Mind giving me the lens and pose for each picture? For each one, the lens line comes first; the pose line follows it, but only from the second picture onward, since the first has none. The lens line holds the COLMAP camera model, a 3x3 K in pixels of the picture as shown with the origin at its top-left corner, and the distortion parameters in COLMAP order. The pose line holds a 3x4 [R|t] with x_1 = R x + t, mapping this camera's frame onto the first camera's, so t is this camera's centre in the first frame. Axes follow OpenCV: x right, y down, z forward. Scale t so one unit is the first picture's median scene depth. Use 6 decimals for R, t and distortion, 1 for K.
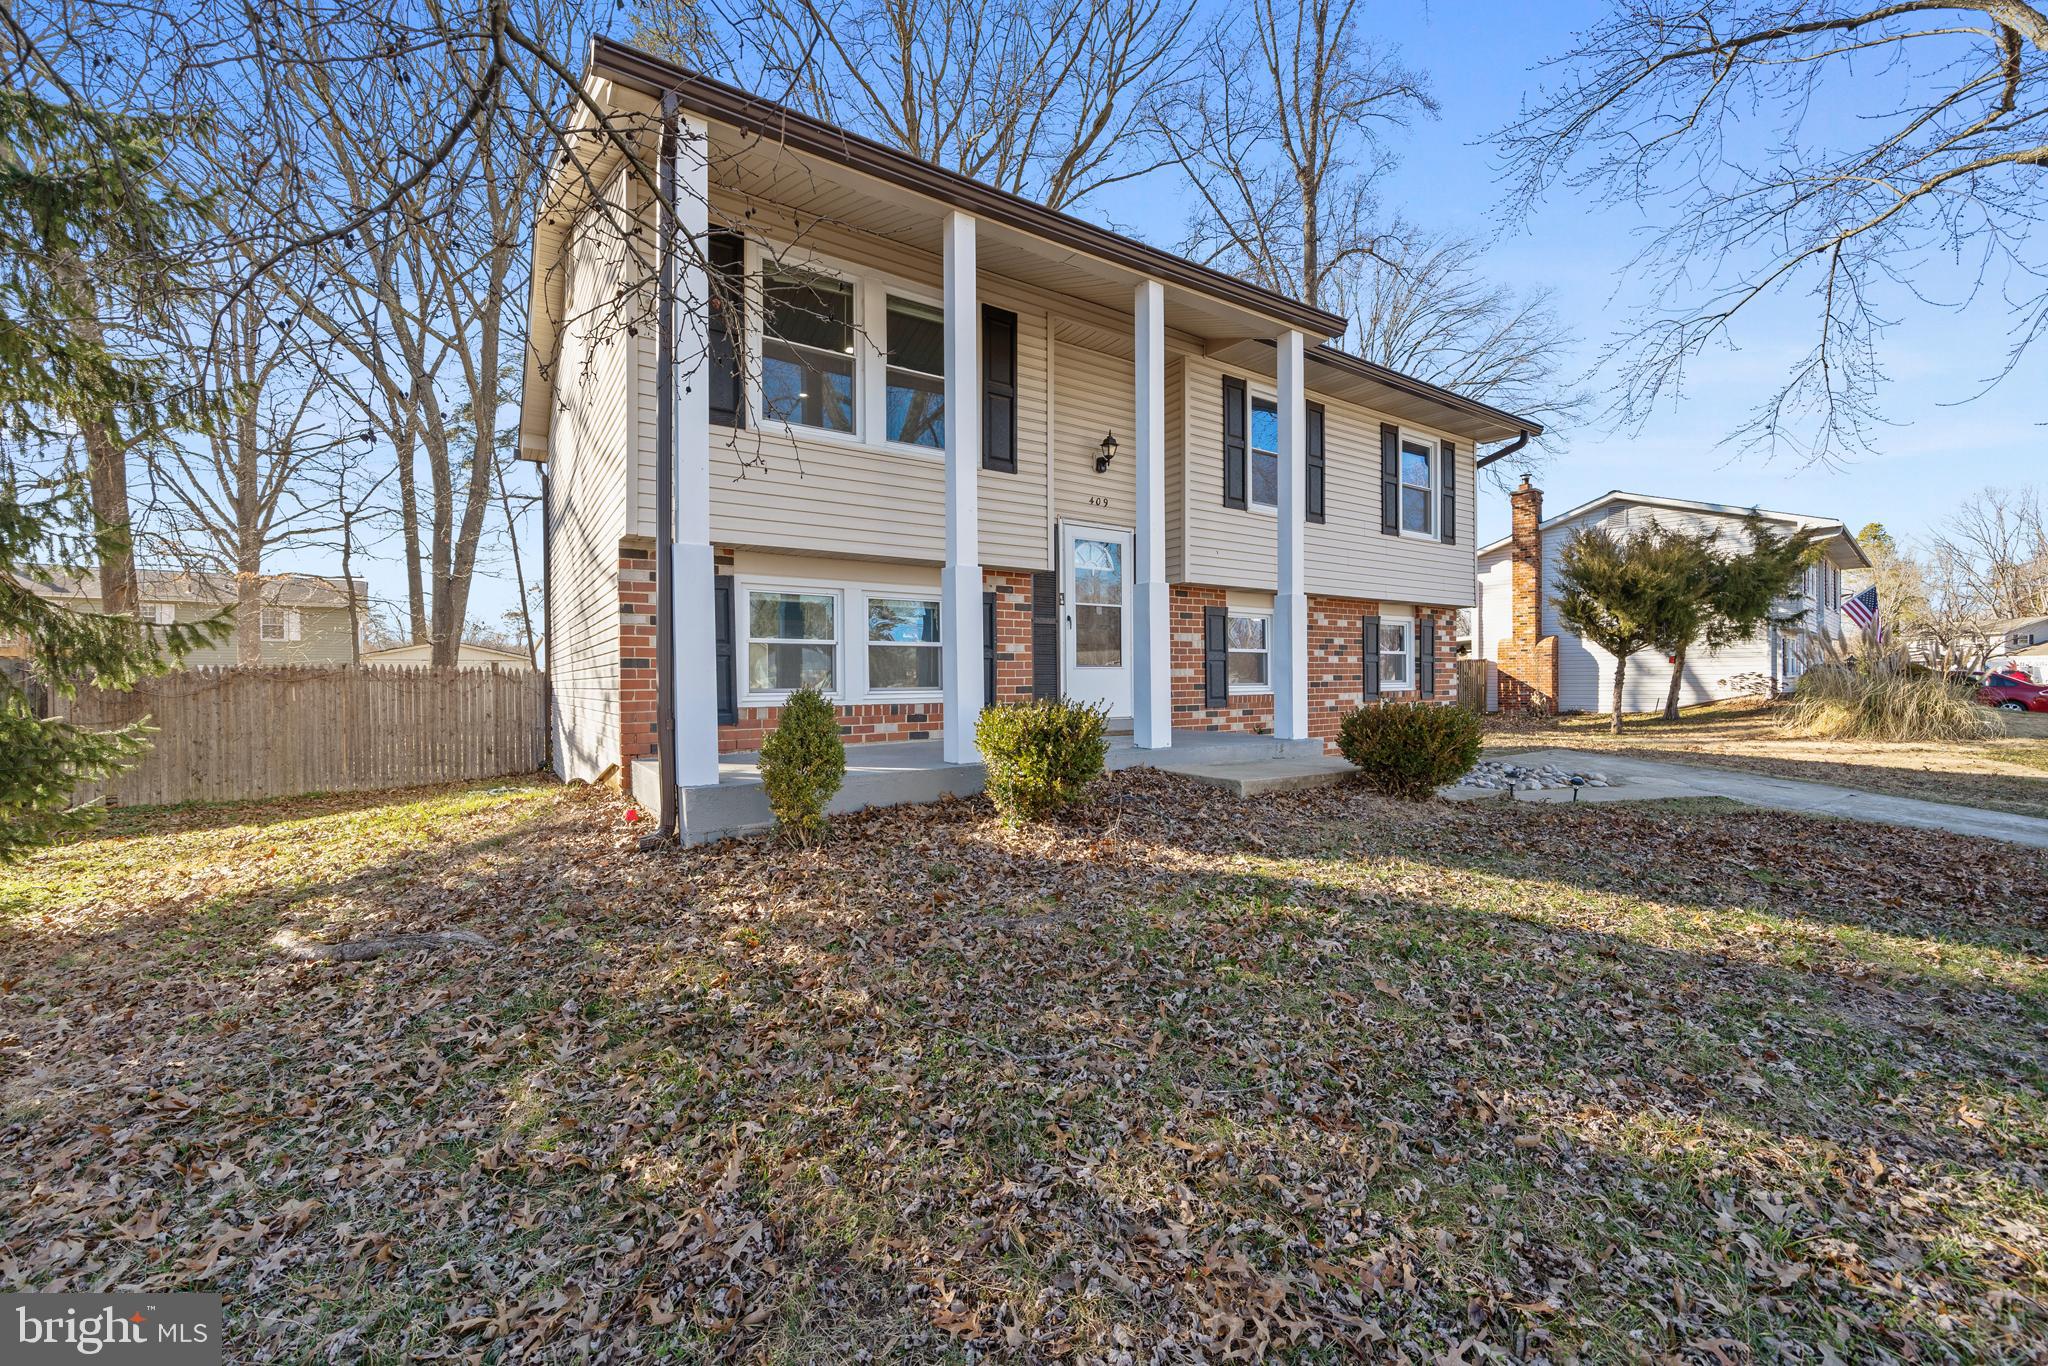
lens RADIAL K [[770.2, 0, 1022.4], [0, 770.2, 692.4], [0, 0, 1]] dist [-0.004106, 0.000509]
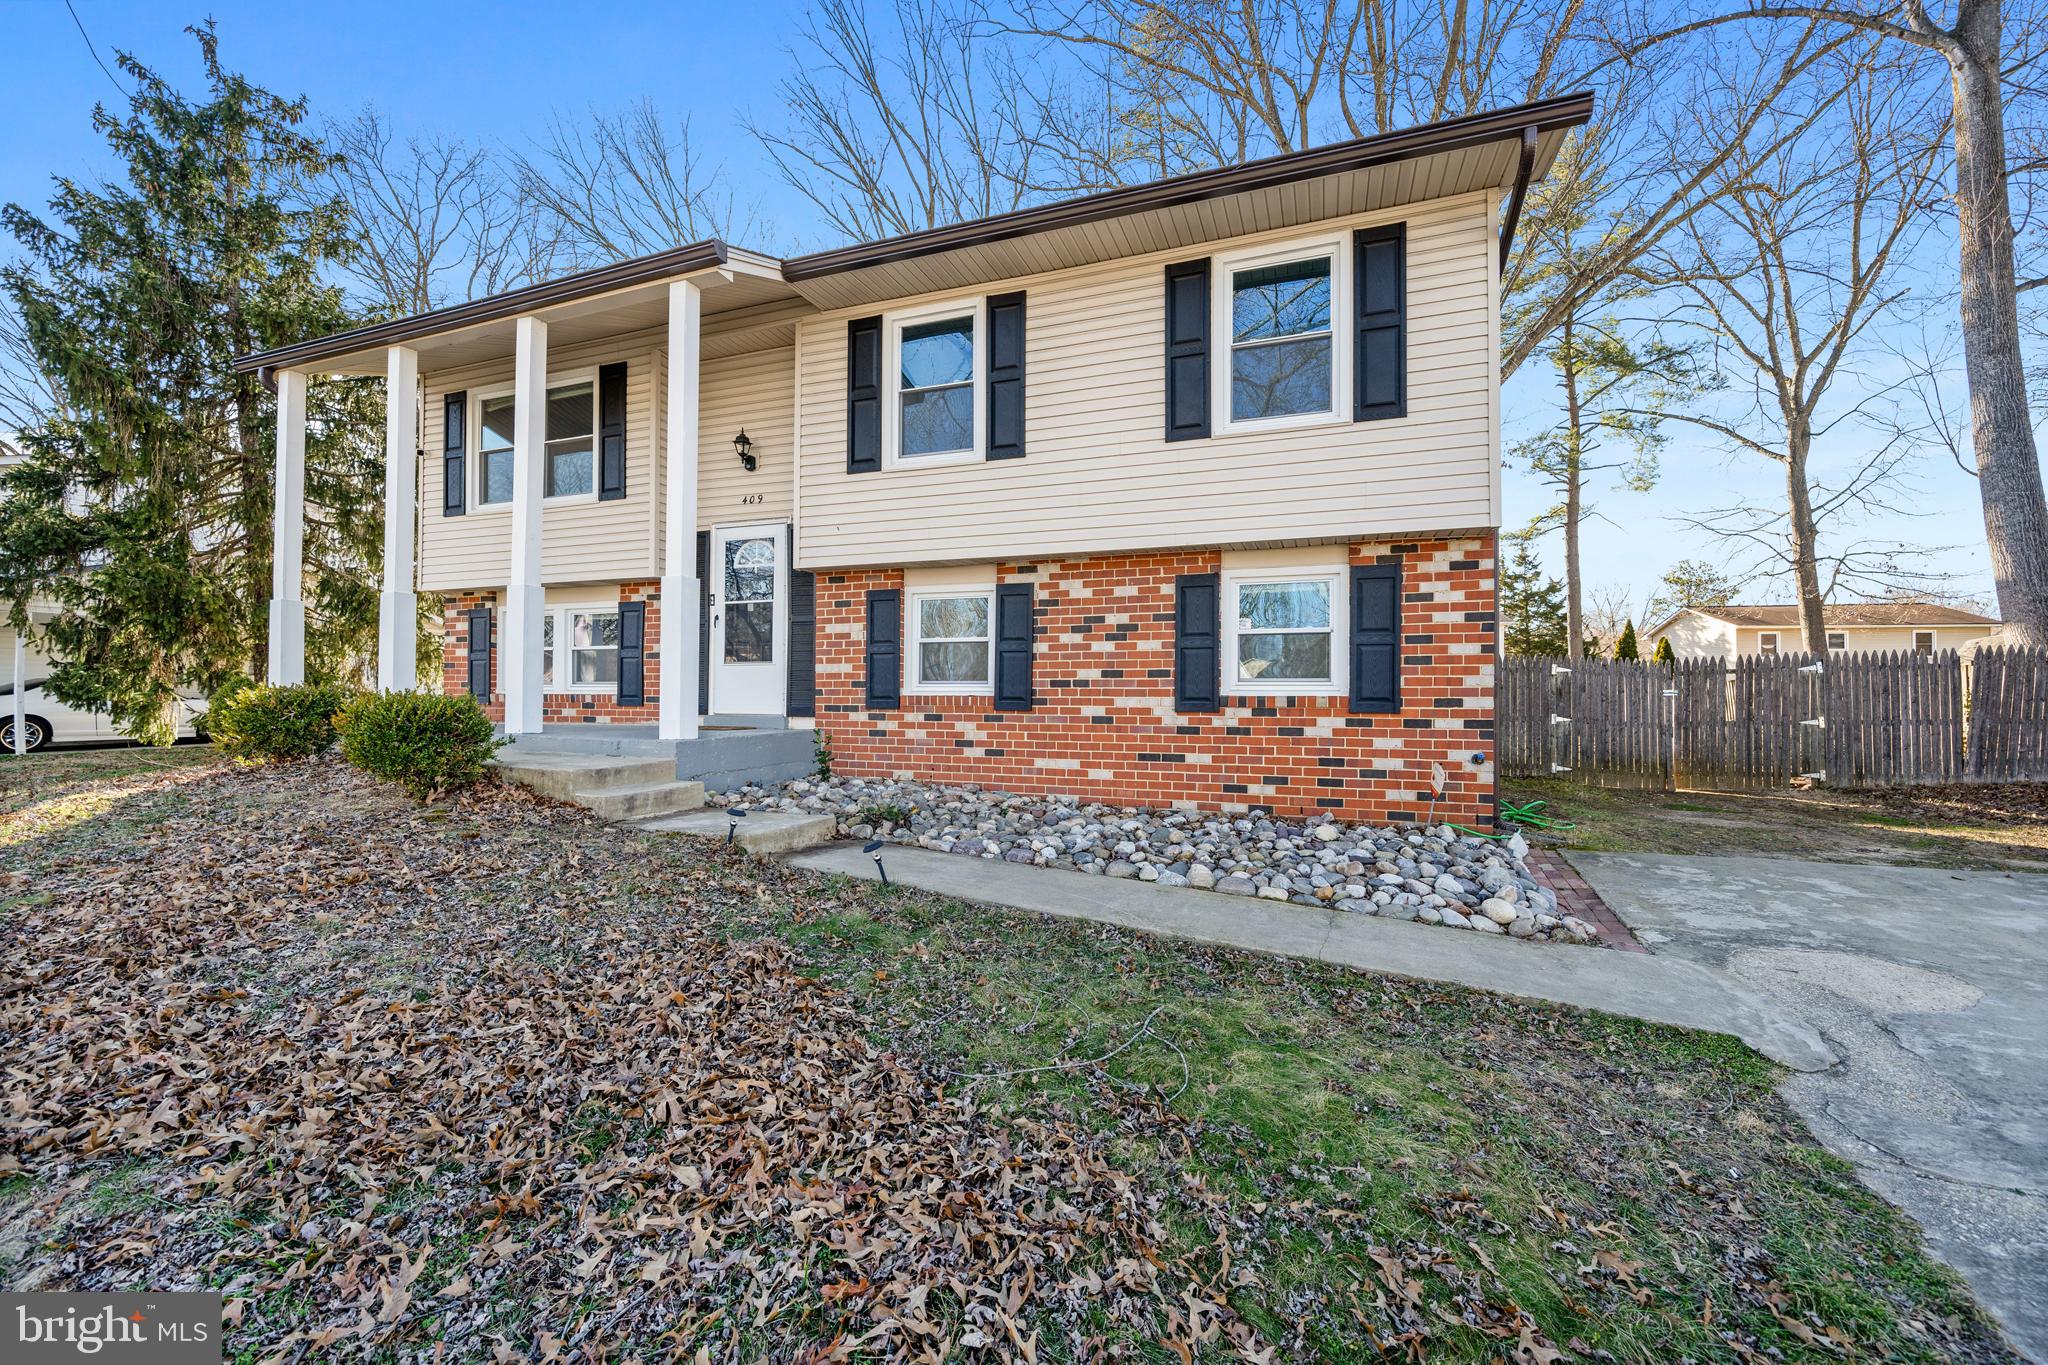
lens RADIAL K [[739.0, 0, 1059.7], [0, 739.0, 661.8], [0, 0, 1]] dist [-0.000737, 0.000096]
pose [[0.630777, -0.008579, -0.775917, 0.990767], [-0.011785, 0.999718, -0.020634, -0.017503], [0.775875, 0.022160, 0.630498, 0.634286]]
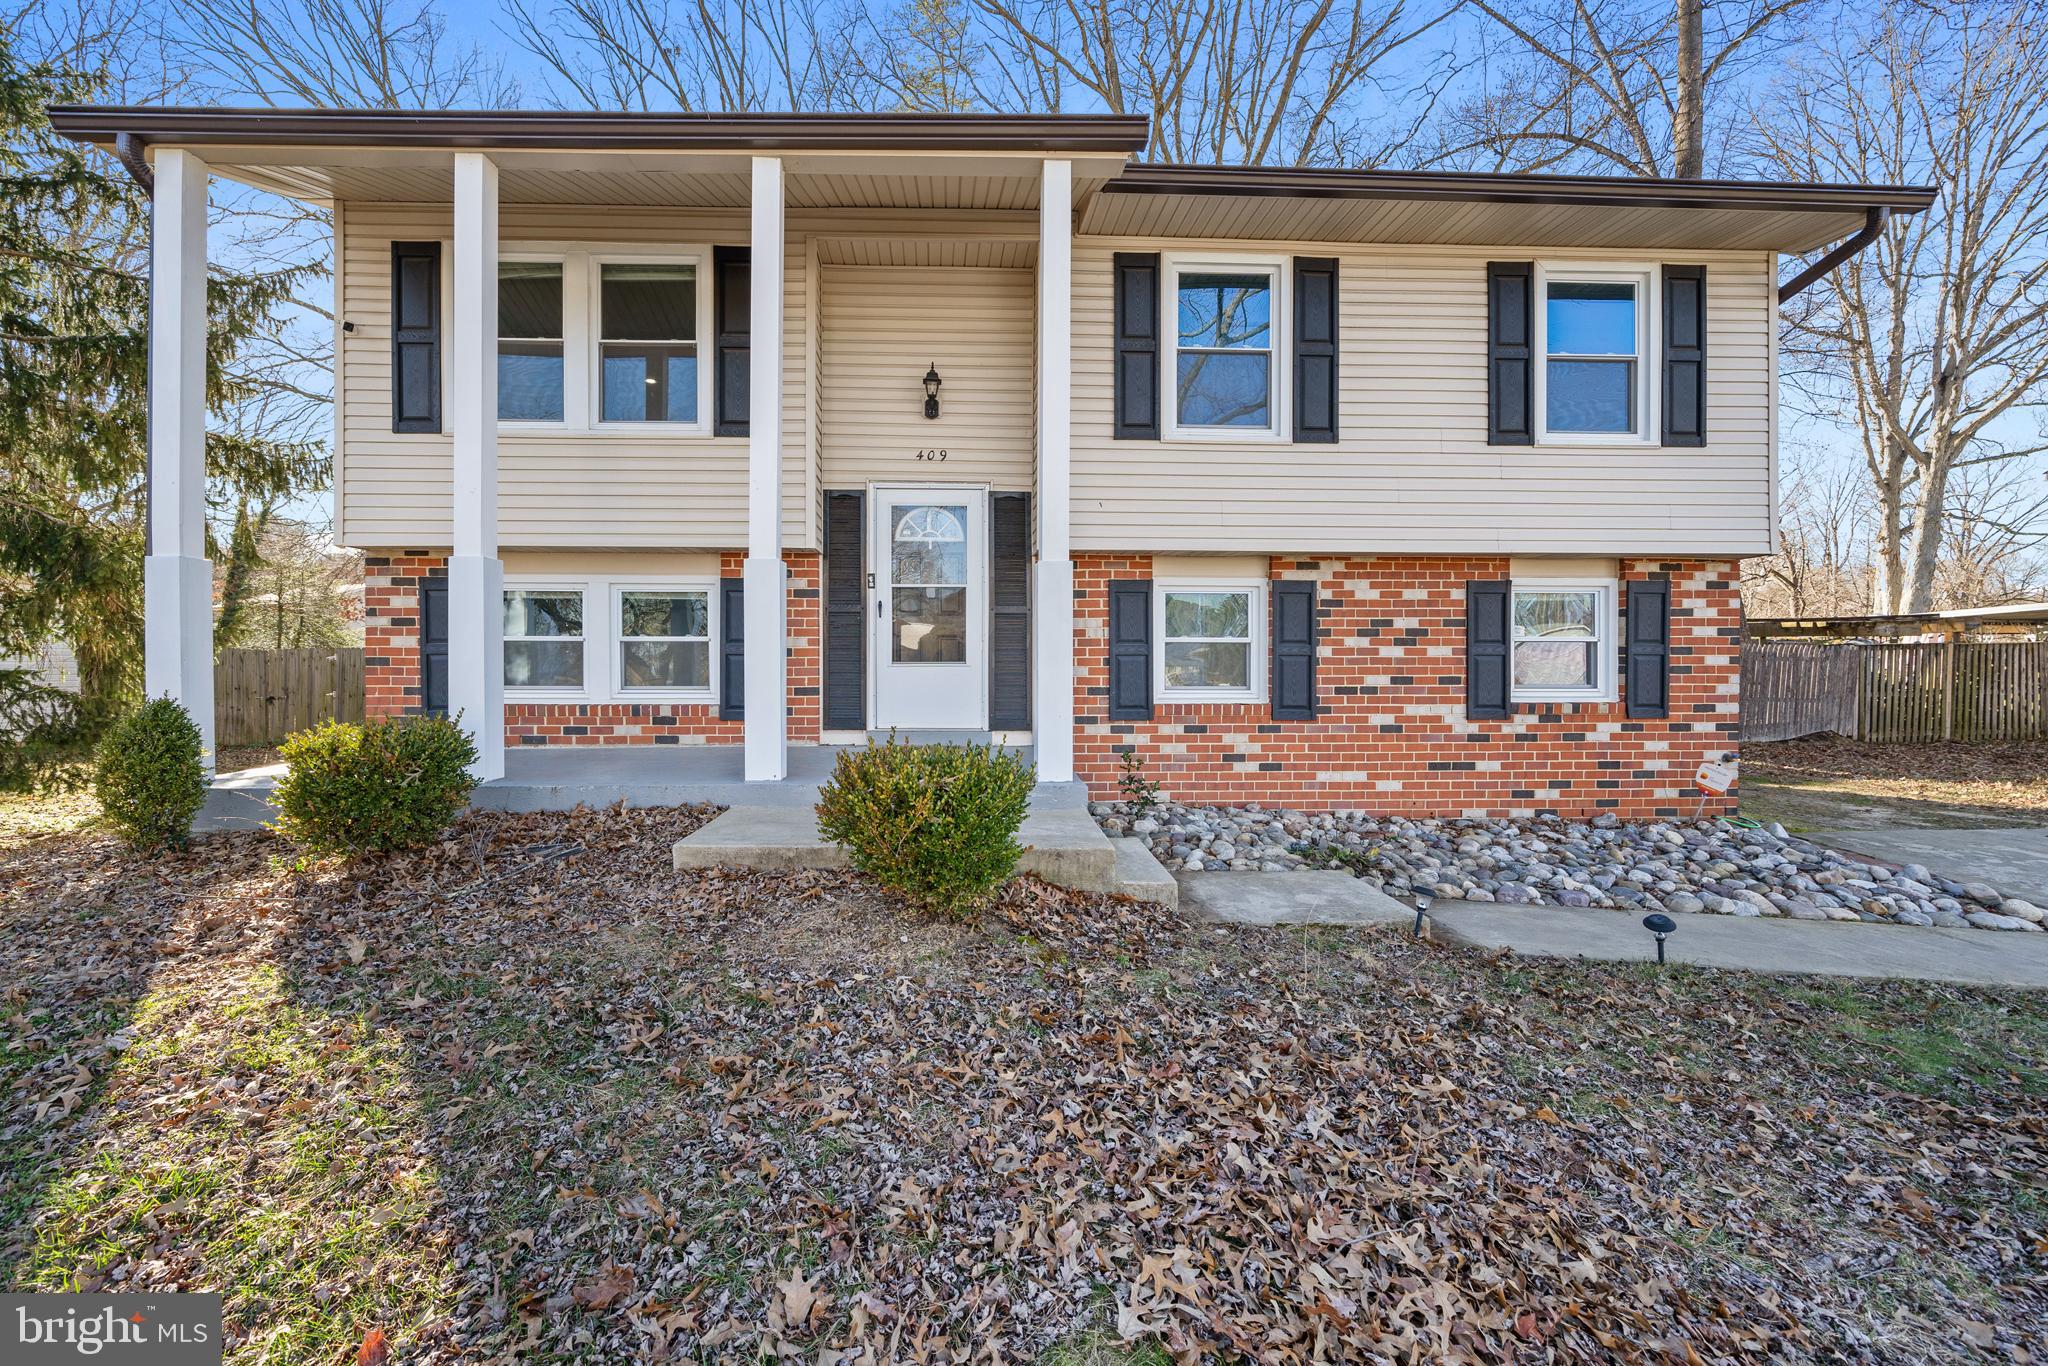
lens RADIAL K [[770.2, 0, 1021.7], [0, 770.2, 684.1], [0, 0, 1]] dist [-0.004106, 0.000509]
pose [[0.859481, 0.008964, -0.511090, 0.525225], [-0.015187, 0.999853, -0.008004, -0.006748], [0.510943, 0.014642, 0.859490, 0.330290]]
